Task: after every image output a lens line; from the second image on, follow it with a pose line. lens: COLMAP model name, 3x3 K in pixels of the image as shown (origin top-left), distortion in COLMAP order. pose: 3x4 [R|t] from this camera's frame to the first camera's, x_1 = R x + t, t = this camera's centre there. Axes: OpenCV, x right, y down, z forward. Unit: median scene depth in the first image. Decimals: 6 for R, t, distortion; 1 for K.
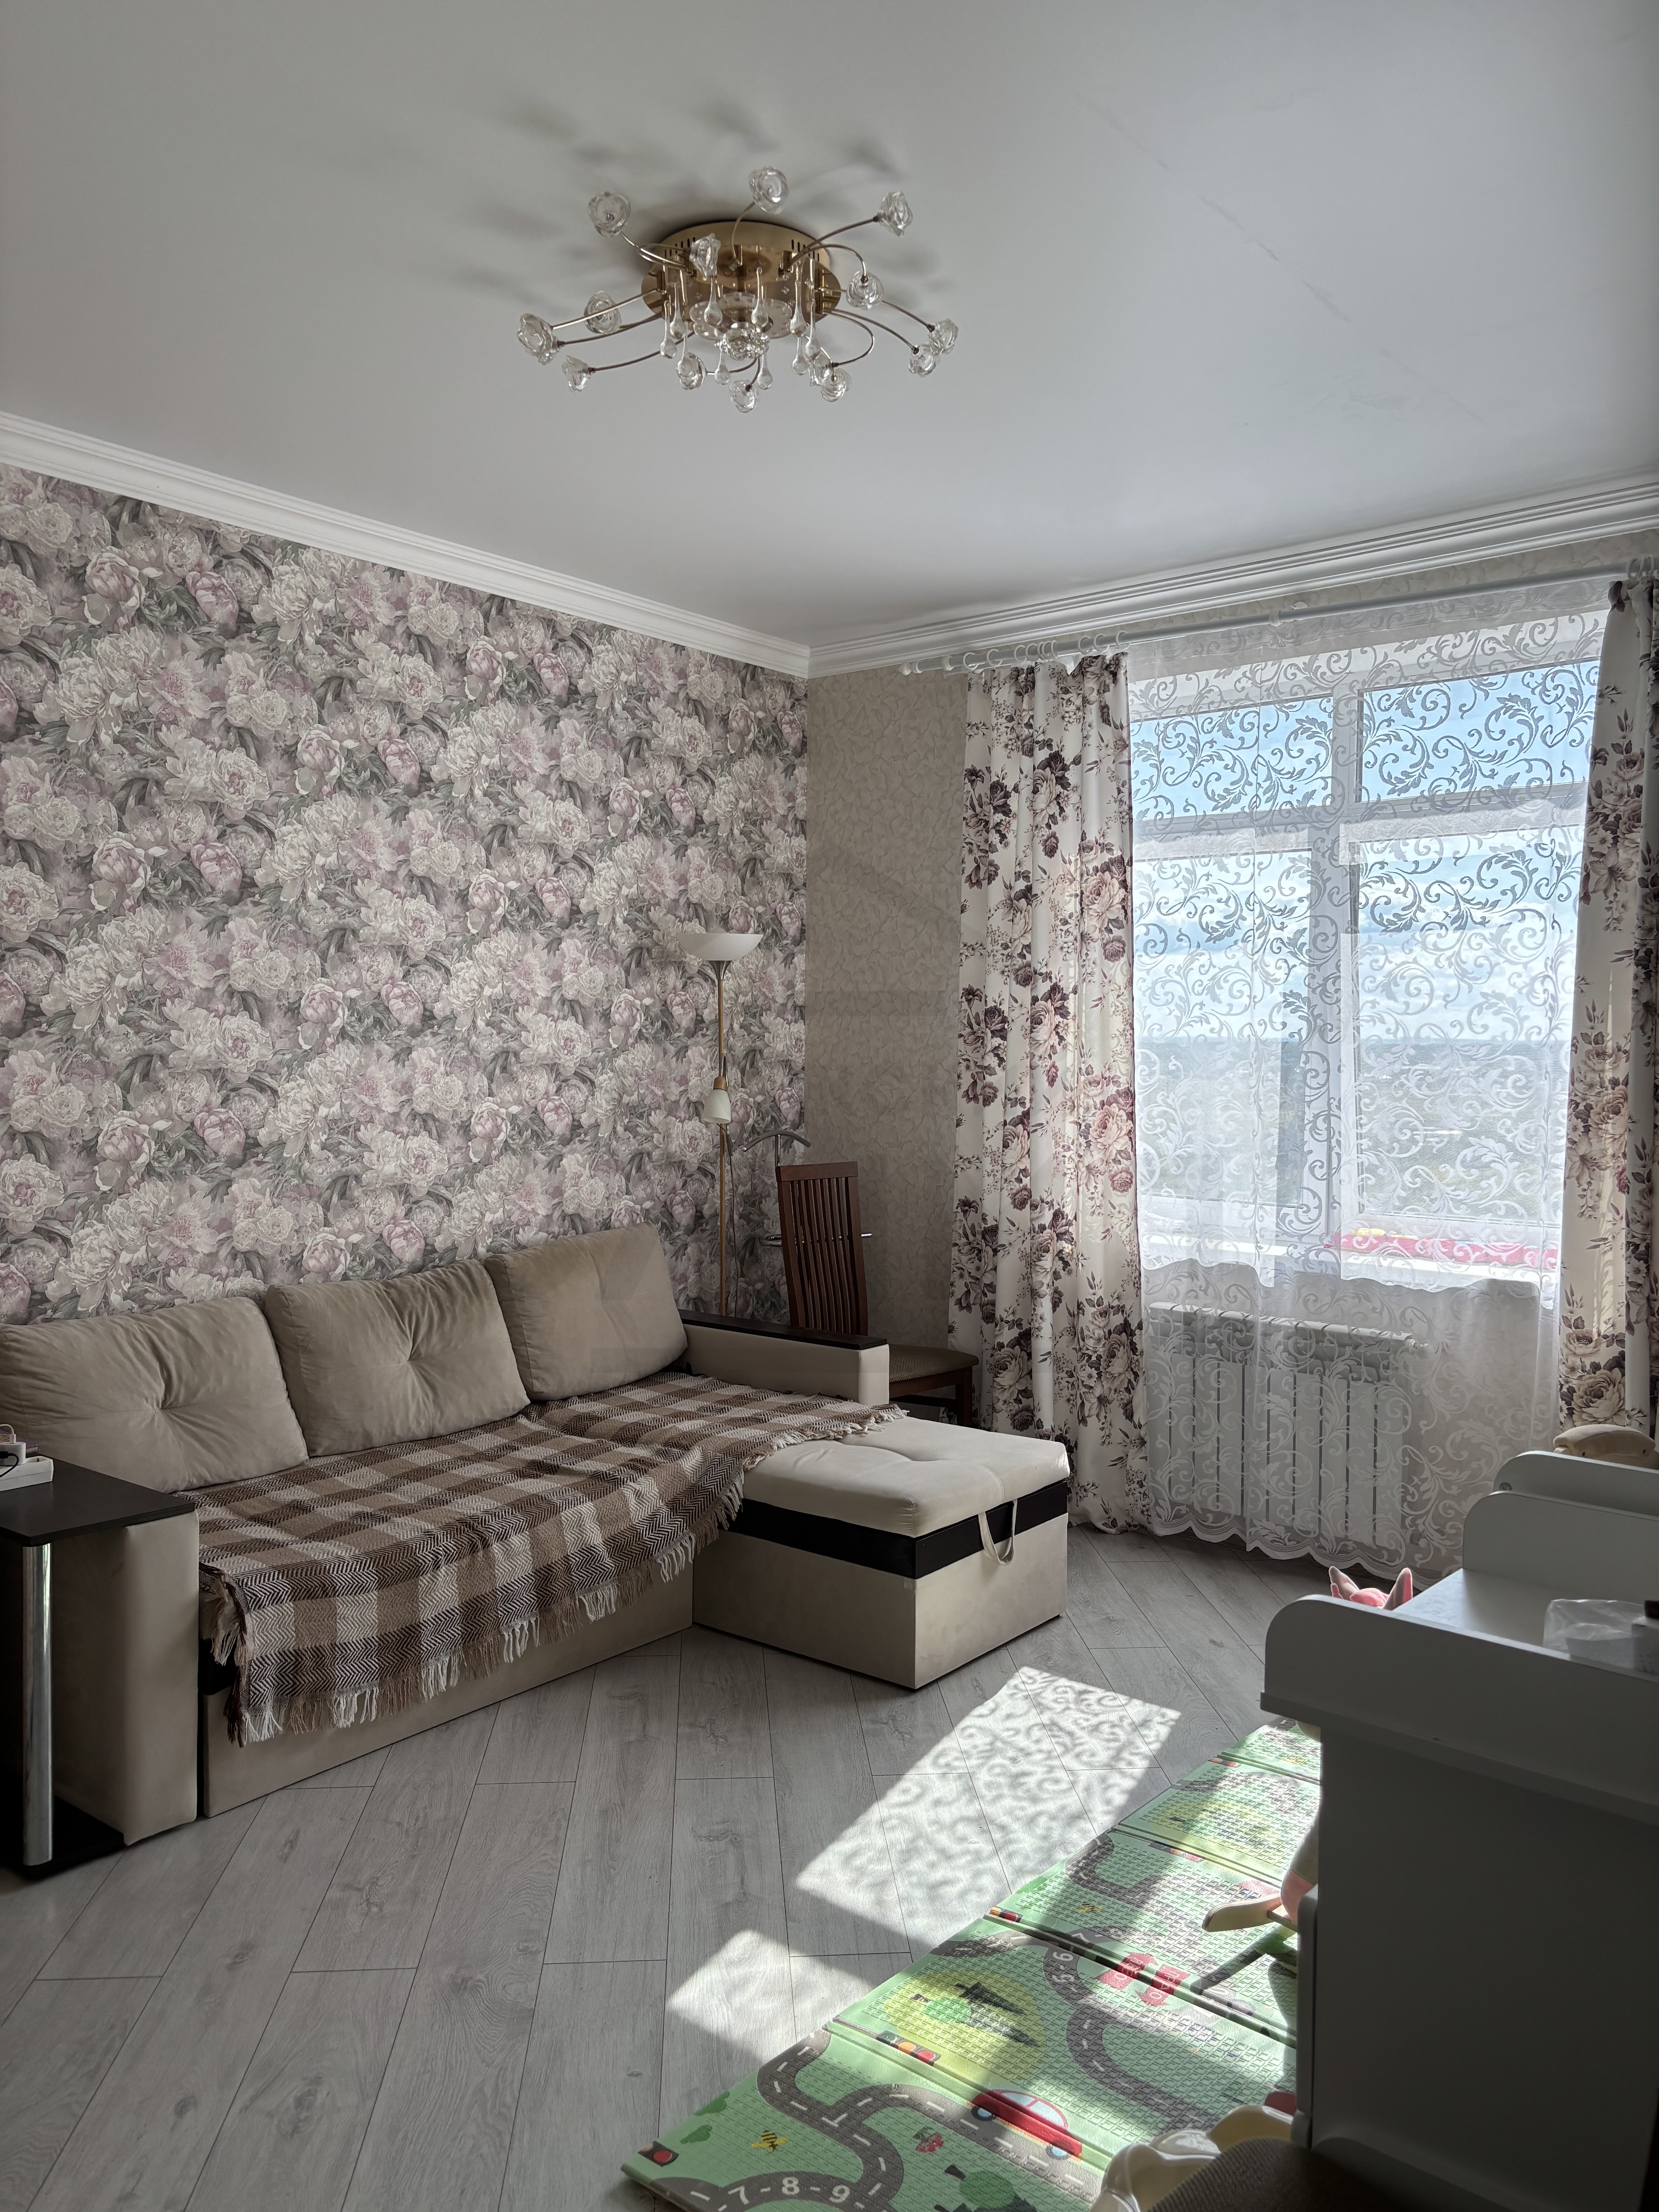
lens RADIAL K [[1664.3, 0, 822.9], [0, 1664.3, 1108.6], [0, 0, 1]] dist [0.043990, -0.045331]
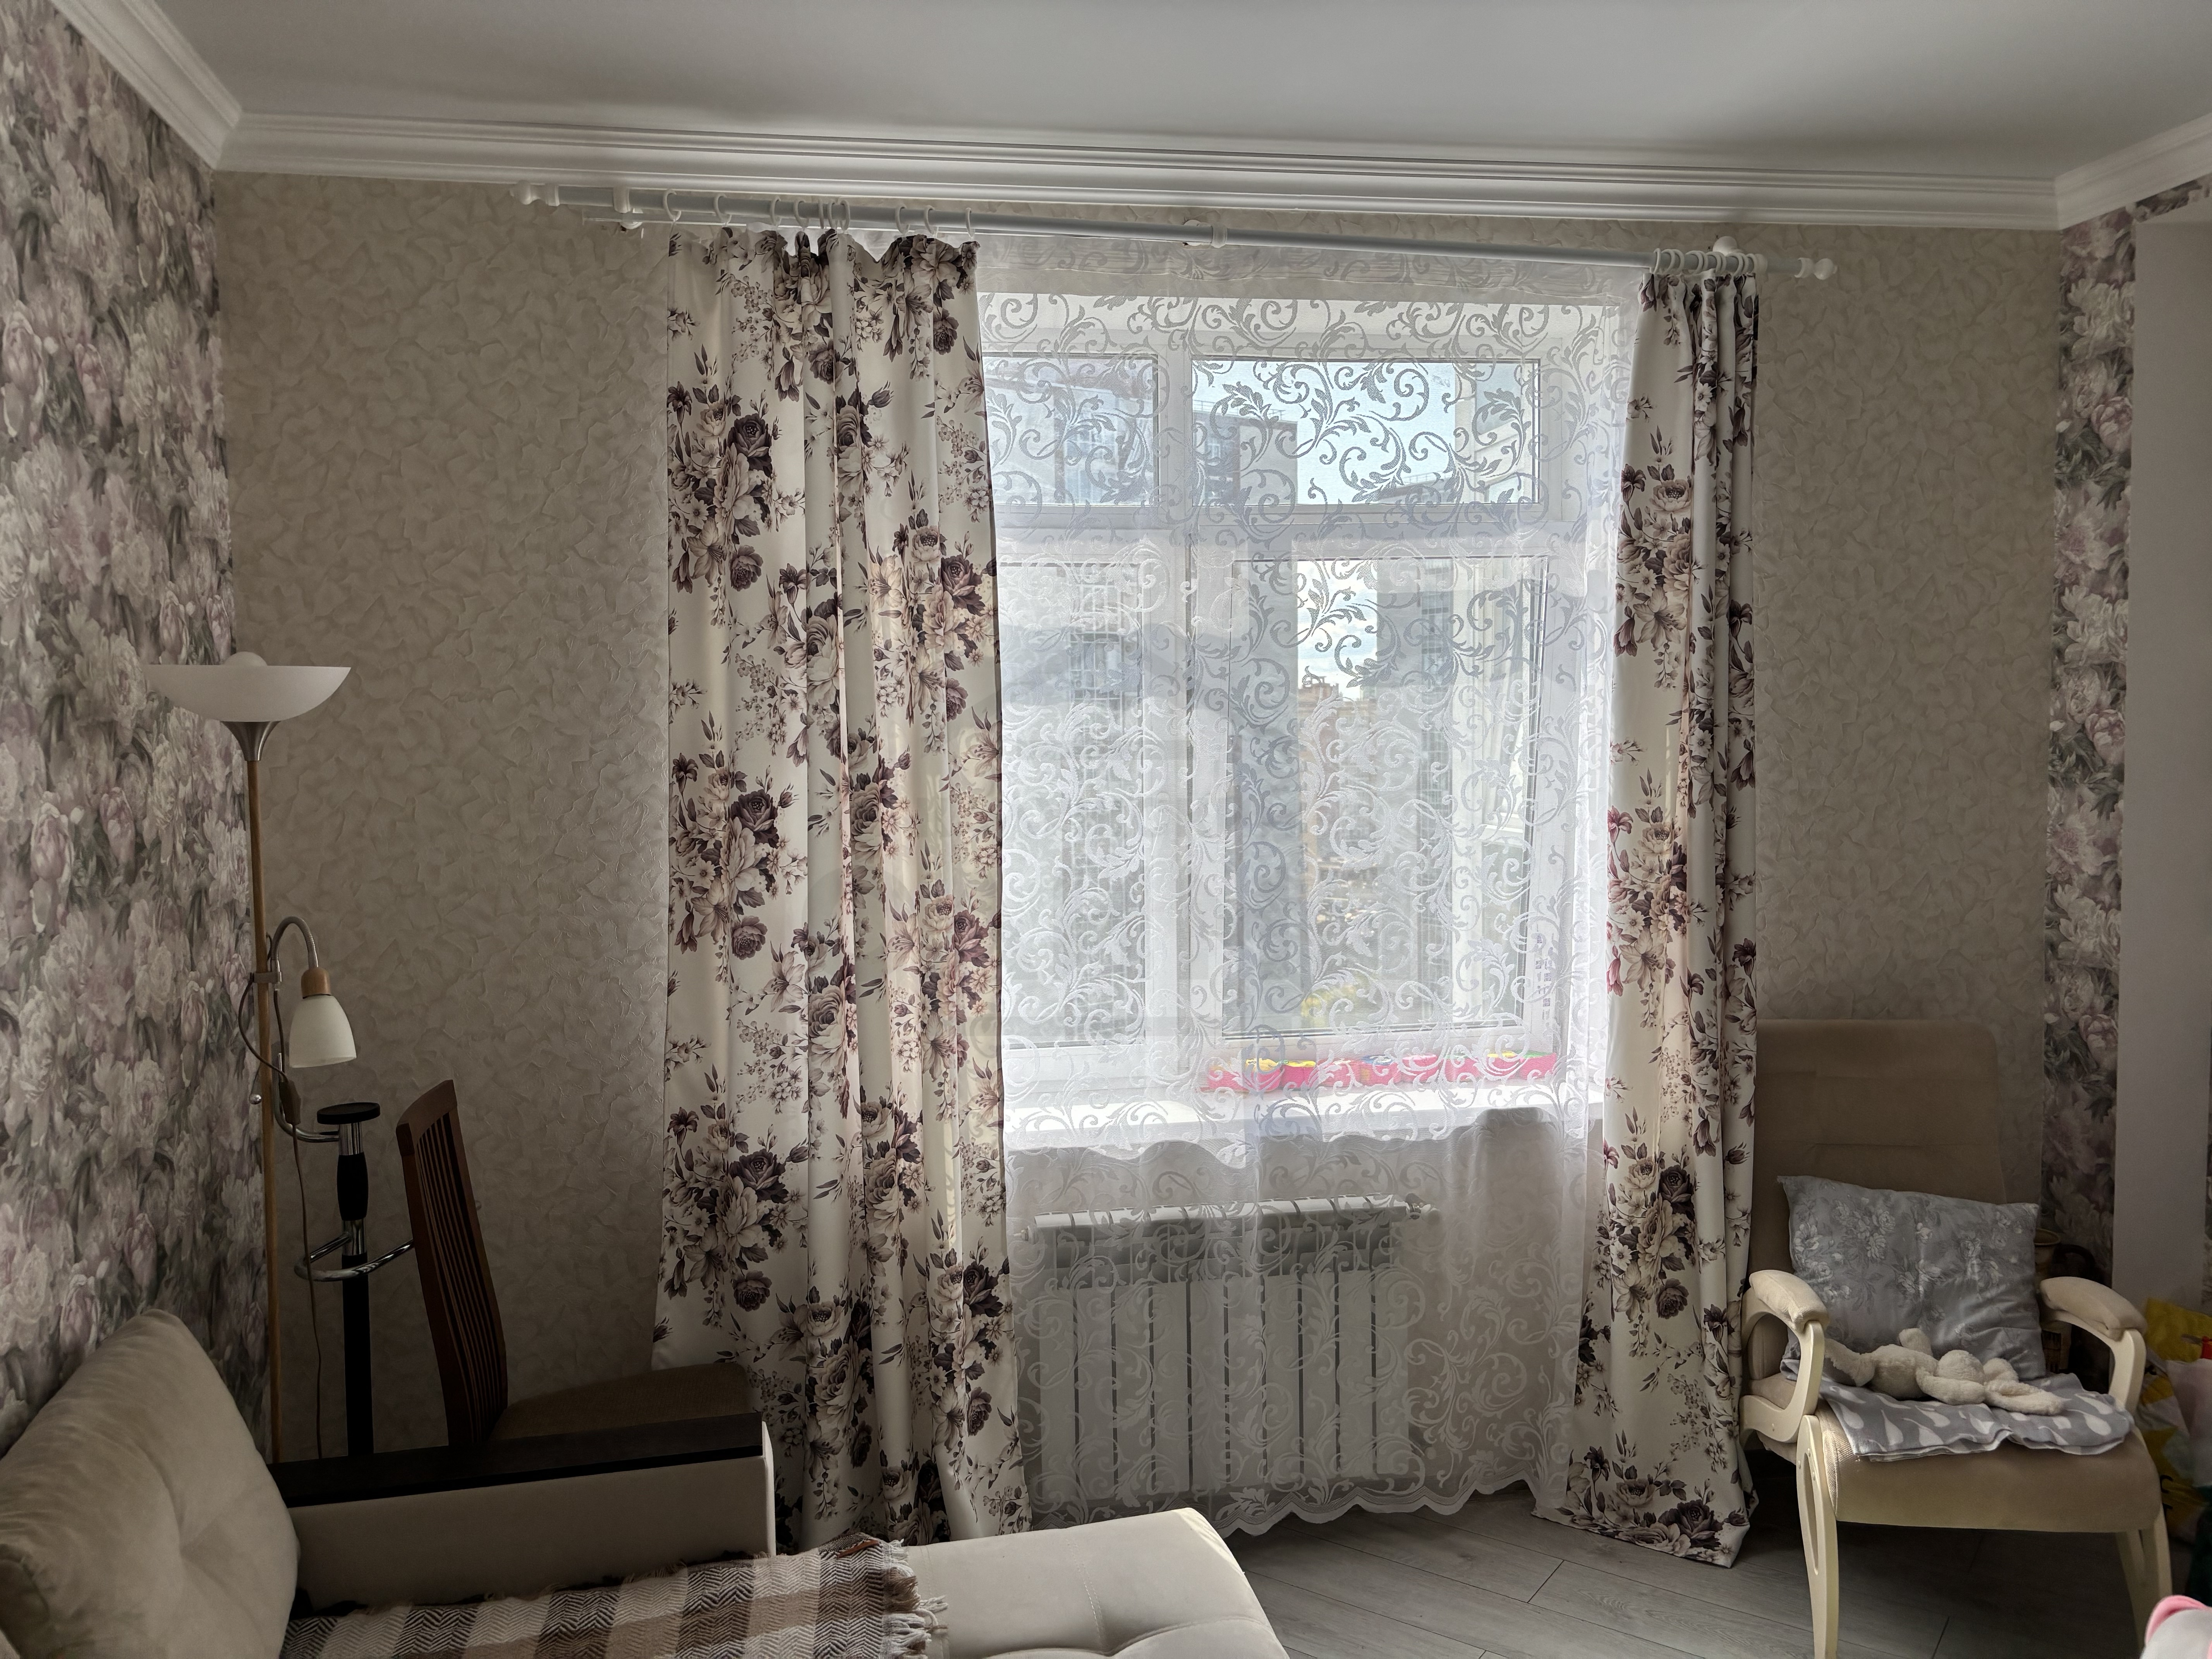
lens RADIAL K [[1664.3, 0, 1107.3], [0, 1664.3, 828.1], [0, 0, 1]] dist [0.043990, -0.045331]
pose [[0.643818, -0.066004, 0.762327, -0.326633], [0.057592, 0.997627, 0.037738, -0.075257], [-0.763008, 0.019607, 0.646091, 0.605648]]
